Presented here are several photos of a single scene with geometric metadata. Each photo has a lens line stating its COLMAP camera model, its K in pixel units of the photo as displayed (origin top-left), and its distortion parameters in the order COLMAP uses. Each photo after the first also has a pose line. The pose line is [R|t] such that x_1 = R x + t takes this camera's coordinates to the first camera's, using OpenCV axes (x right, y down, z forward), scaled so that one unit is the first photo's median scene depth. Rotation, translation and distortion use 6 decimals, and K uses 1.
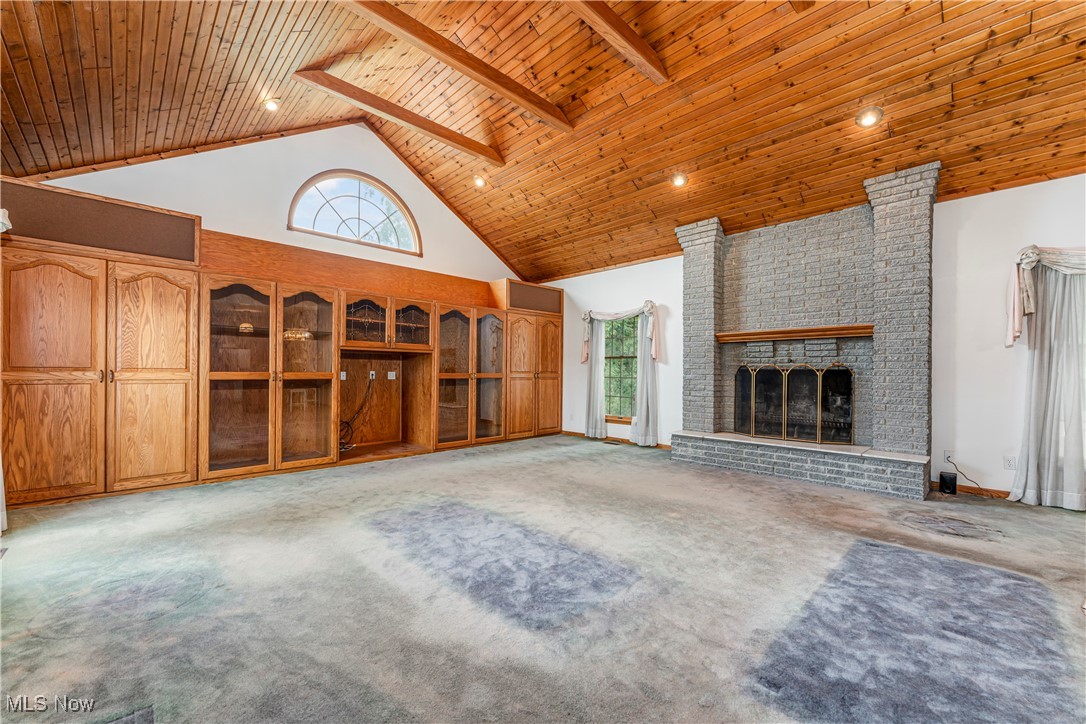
lens RADIAL K [[432.2, 0, 537.1], [0, 432.2, 372.7], [0, 0, 1]] dist [-0.000393, 0.000020]
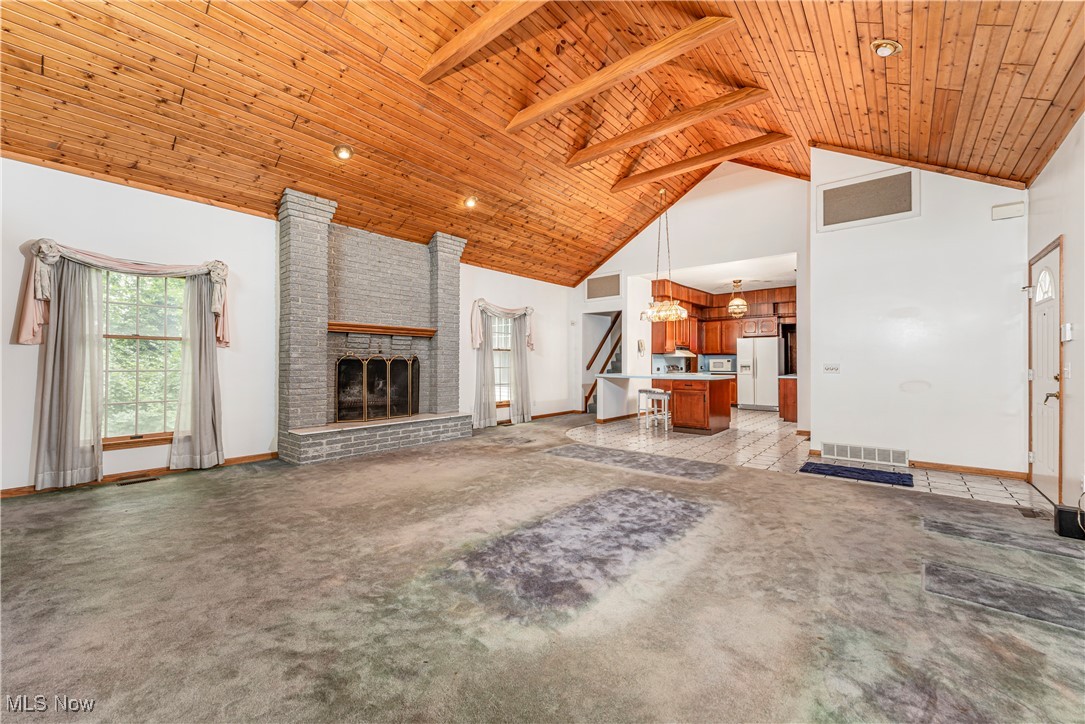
lens RADIAL K [[431.9, 0, 536.0], [0, 431.9, 359.4], [0, 0, 1]] dist [-0.000393, 0.000020]
pose [[-0.095802, 0.004376, 0.995391, -0.642039], [0.000189, 0.999990, -0.004378, -0.002372], [-0.995400, -0.000232, -0.095802, 0.701754]]
